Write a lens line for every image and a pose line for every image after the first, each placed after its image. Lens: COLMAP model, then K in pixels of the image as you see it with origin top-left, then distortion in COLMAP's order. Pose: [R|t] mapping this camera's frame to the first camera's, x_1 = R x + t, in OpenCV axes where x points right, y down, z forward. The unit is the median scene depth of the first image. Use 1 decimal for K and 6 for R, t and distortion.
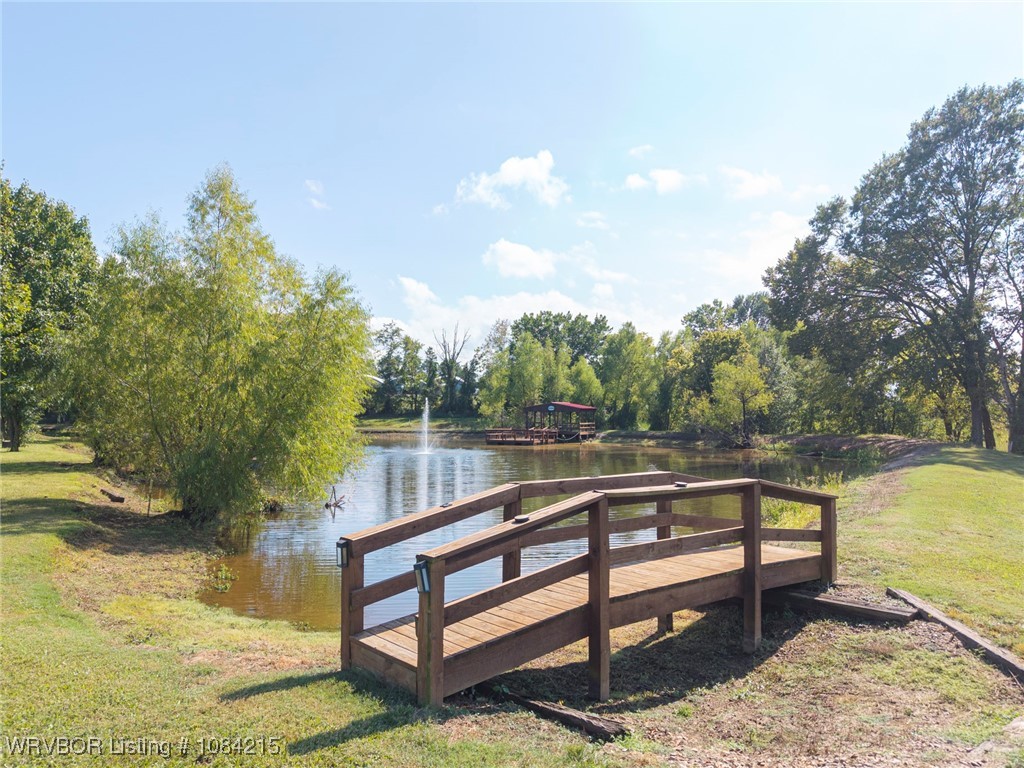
lens RADIAL K [[717.6, 0, 537.3], [0, 717.6, 444.3], [0, 0, 1]] dist [0.112649, -0.001095]
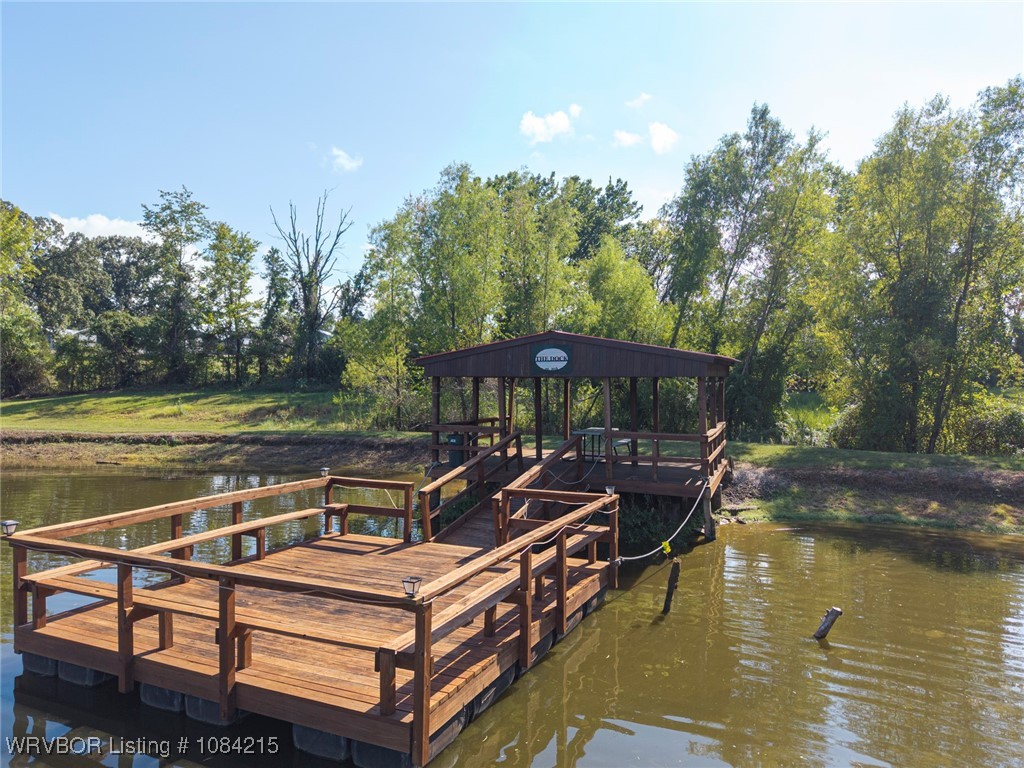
lens RADIAL K [[683.8, 0, 509.8], [0, 683.8, 388.2], [0, 0, 1]] dist [0.022123, -0.019222]
pose [[0.999571, -0.006098, 0.028643, 0.000148], [0.006870, 0.999614, -0.026904, -0.025985], [-0.028468, 0.027089, 0.999228, 0.553024]]
